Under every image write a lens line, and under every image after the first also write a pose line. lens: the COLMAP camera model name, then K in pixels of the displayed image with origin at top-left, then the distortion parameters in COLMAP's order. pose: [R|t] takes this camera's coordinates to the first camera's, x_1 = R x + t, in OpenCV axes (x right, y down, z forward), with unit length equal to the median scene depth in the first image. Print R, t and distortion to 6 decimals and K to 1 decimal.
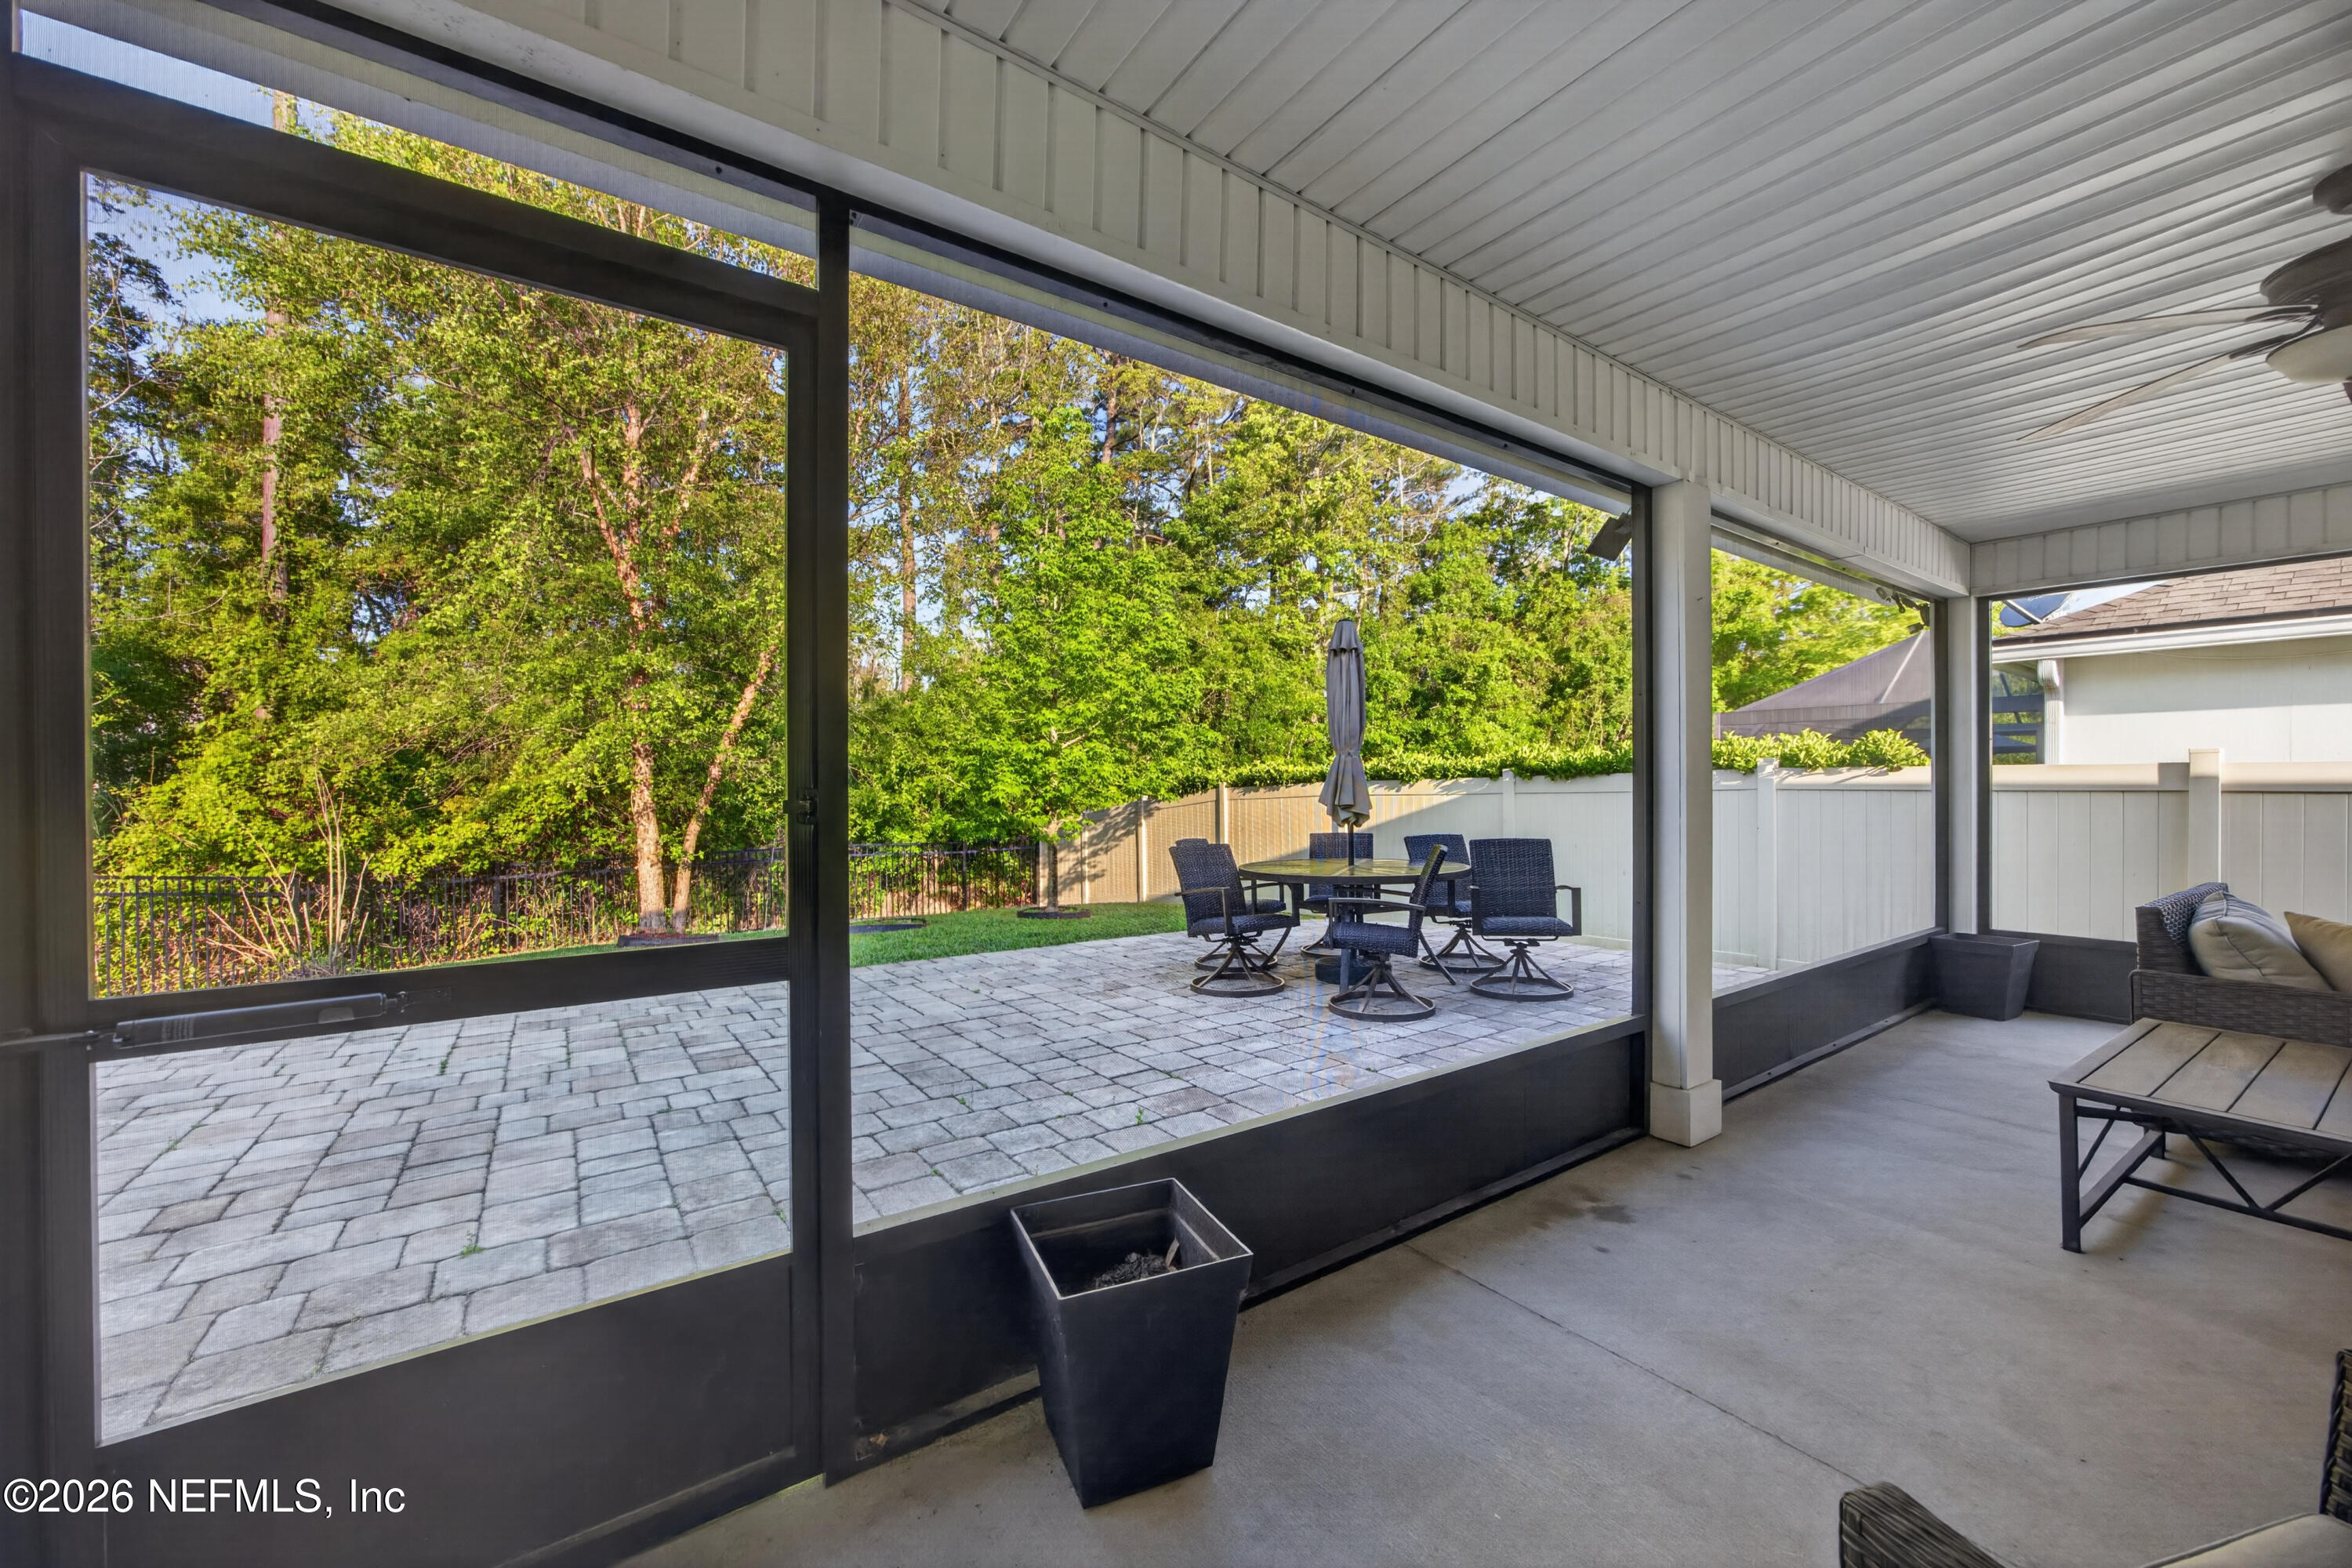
lens RADIAL K [[913.2, 0, 1170.3], [0, 913.2, 784.8], [0, 0, 1]] dist [-0.001067, 0.000075]
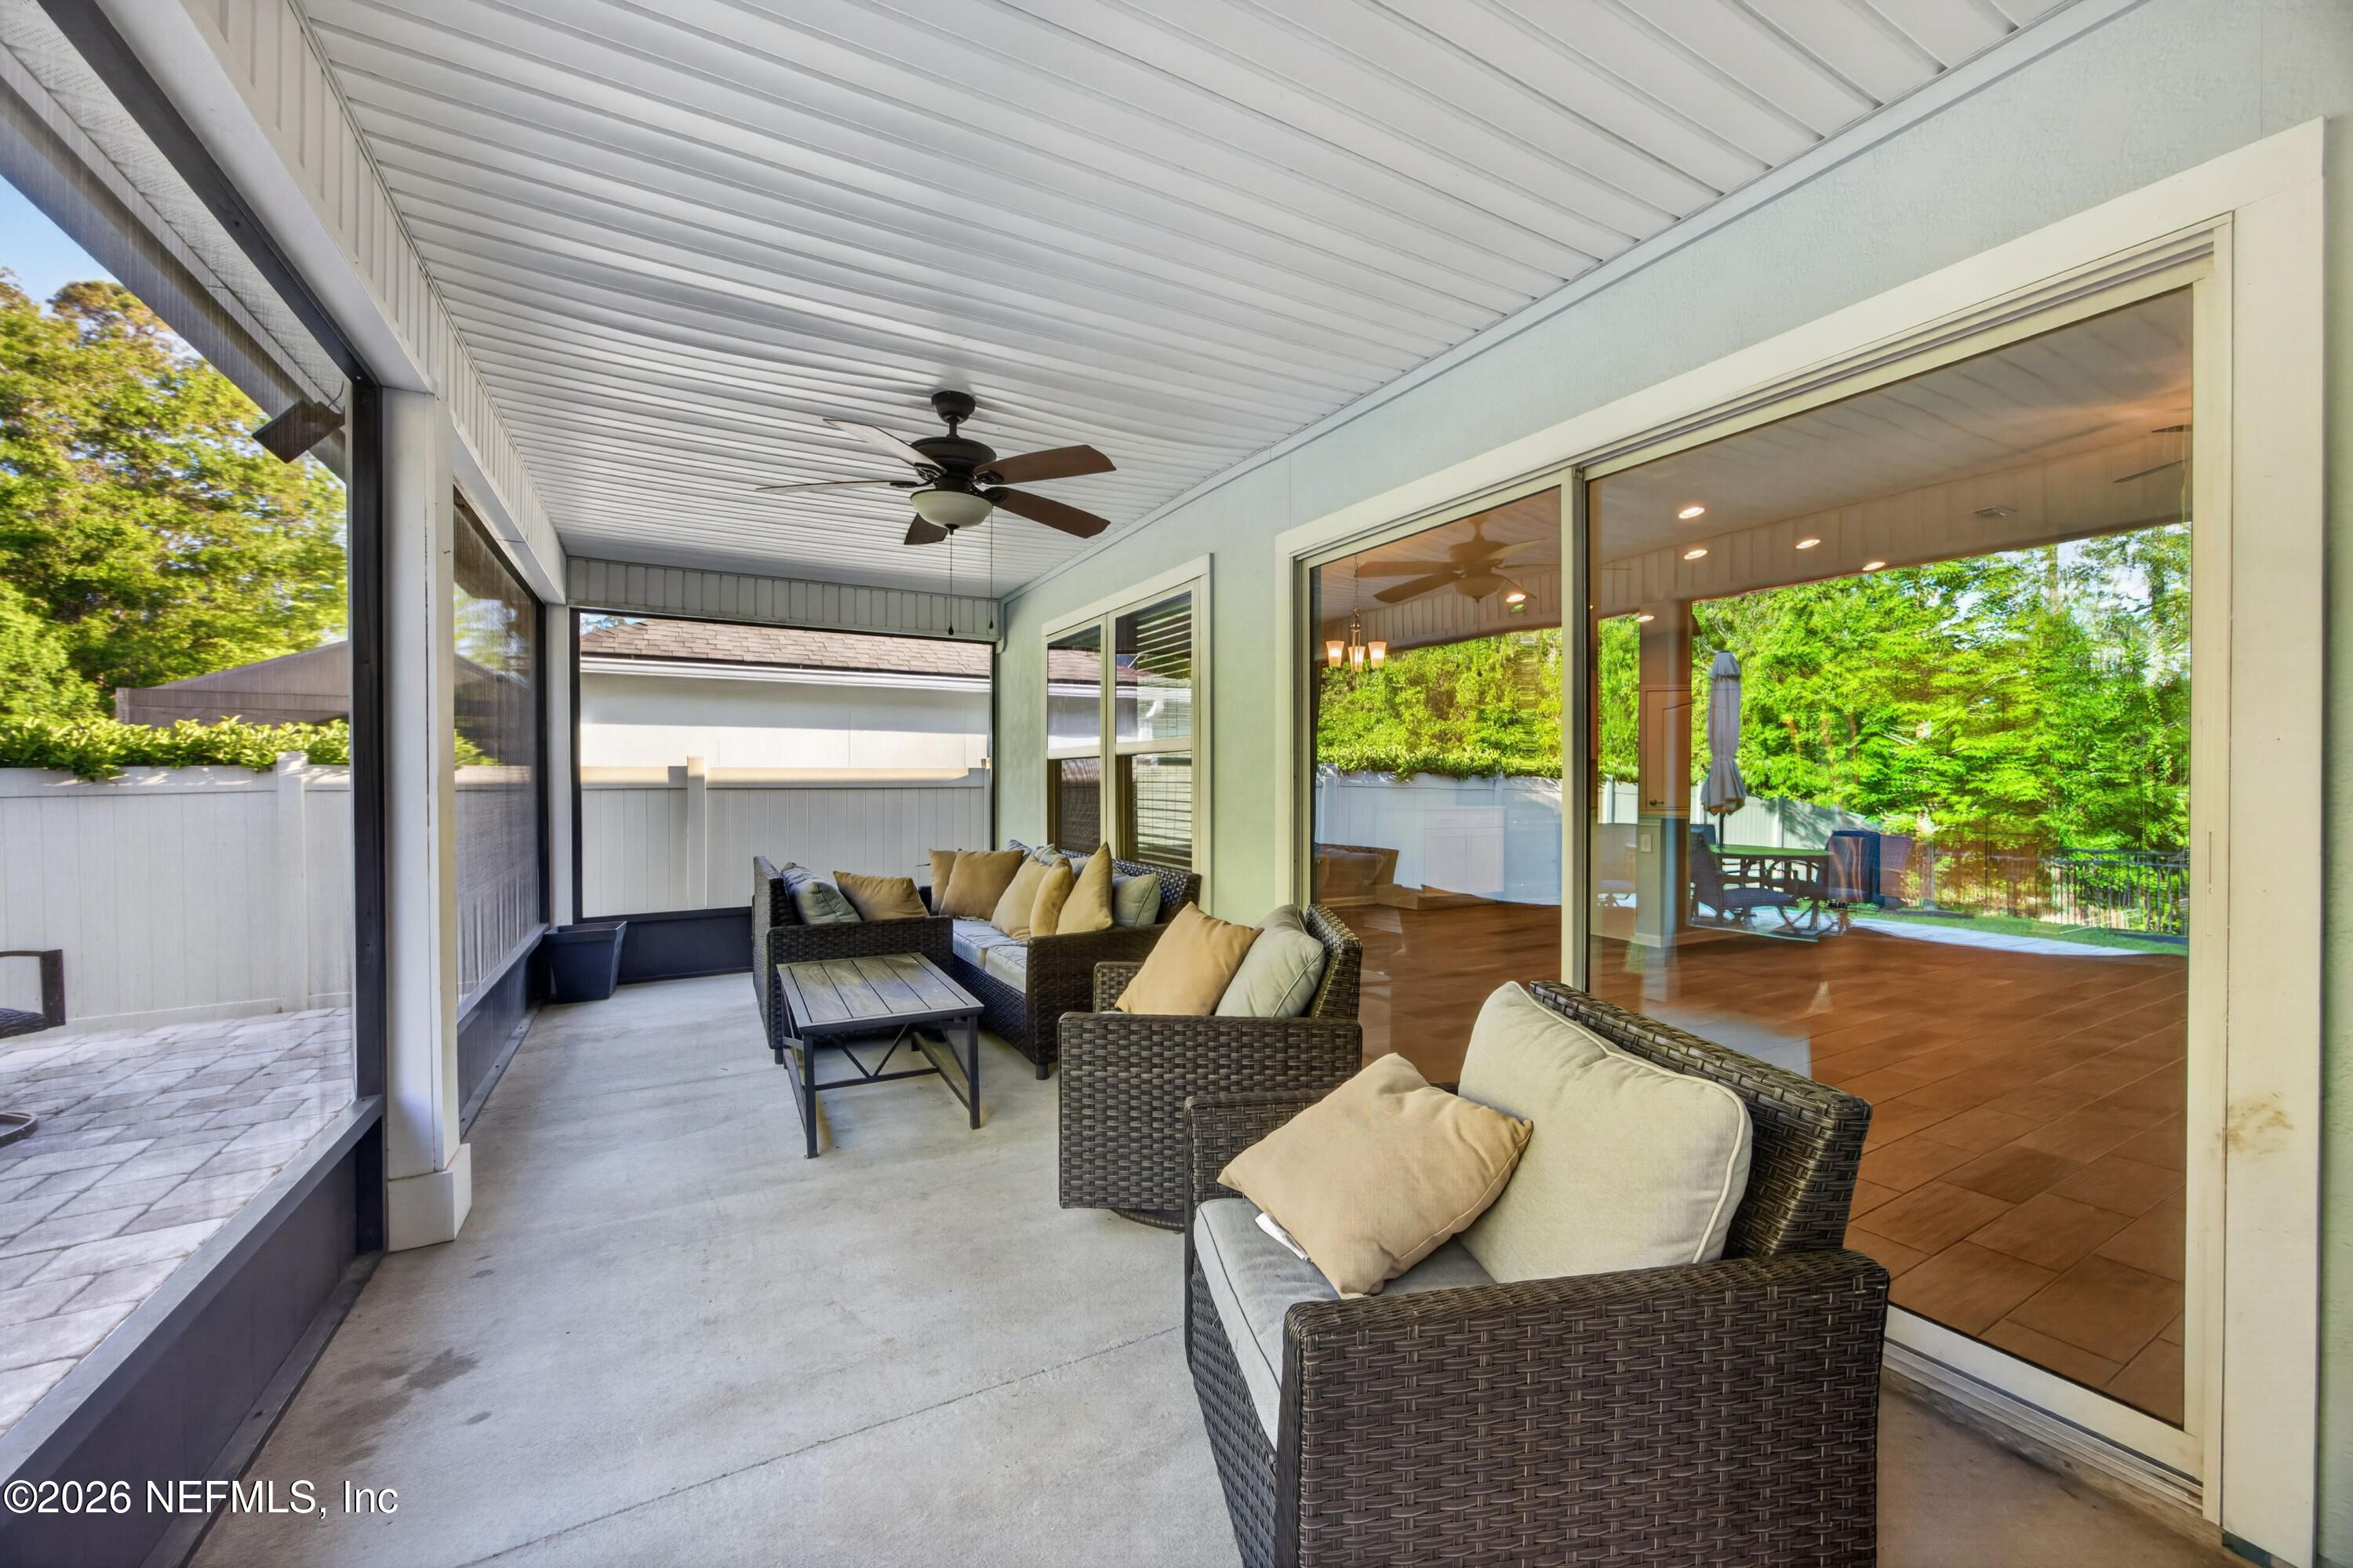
lens RADIAL K [[913.6, 0, 1177.4], [0, 913.6, 779.0], [0, 0, 1]] dist [-0.001067, 0.000075]
pose [[0.106707, 0.002288, 0.994288, -0.095507], [0.003180, 0.999991, -0.002643, -0.000910], [-0.994285, 0.003444, 0.106699, 0.172544]]
